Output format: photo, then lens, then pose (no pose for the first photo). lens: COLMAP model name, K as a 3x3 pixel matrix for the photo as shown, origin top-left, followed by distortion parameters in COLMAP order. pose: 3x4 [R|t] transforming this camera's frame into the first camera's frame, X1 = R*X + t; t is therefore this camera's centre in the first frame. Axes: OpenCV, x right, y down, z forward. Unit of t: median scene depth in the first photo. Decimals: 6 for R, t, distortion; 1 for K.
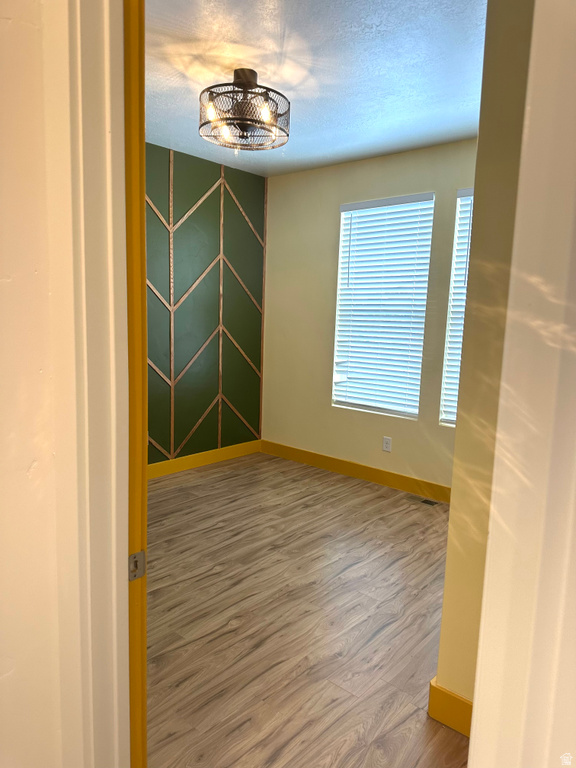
lens RADIAL K [[536.9, 0, 287.8], [0, 536.9, 381.6], [0, 0, 1]] dist [0.123033, -0.165813]
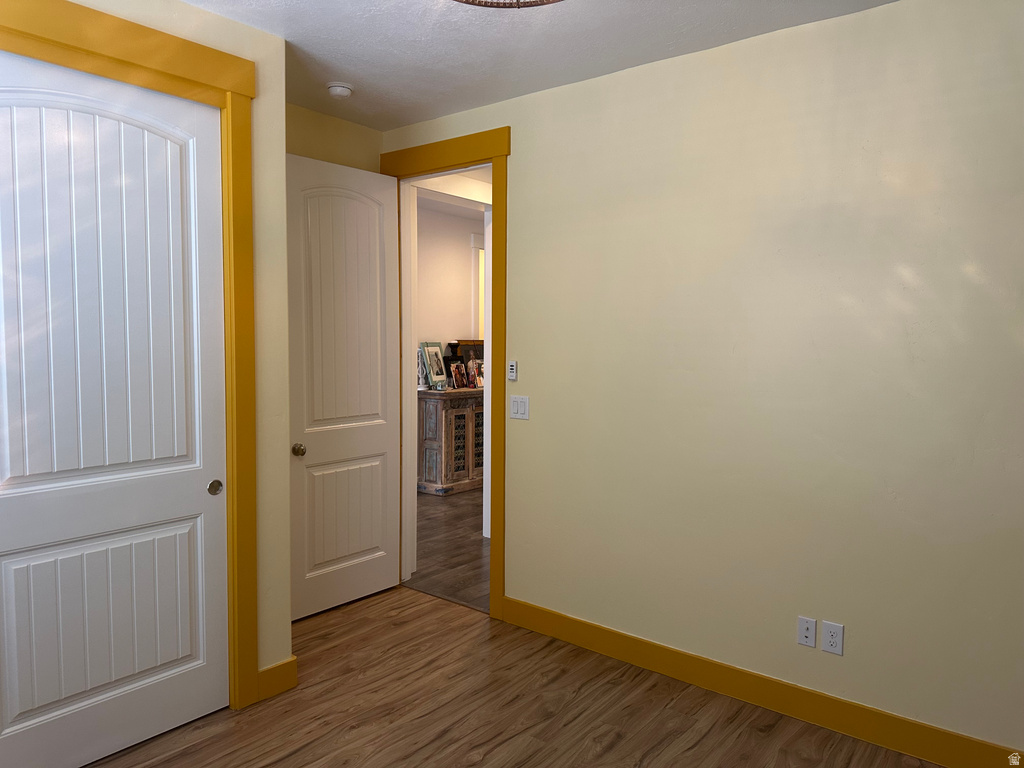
lens RADIAL K [[715.9, 0, 509.5], [0, 715.9, 381.8], [0, 0, 1]] dist [0.123033, -0.165813]
pose [[-0.998205, -0.031543, -0.050905, -0.085022], [-0.040772, 0.980568, 0.191897, -0.303521], [0.043862, 0.193628, -0.980094, 2.117696]]
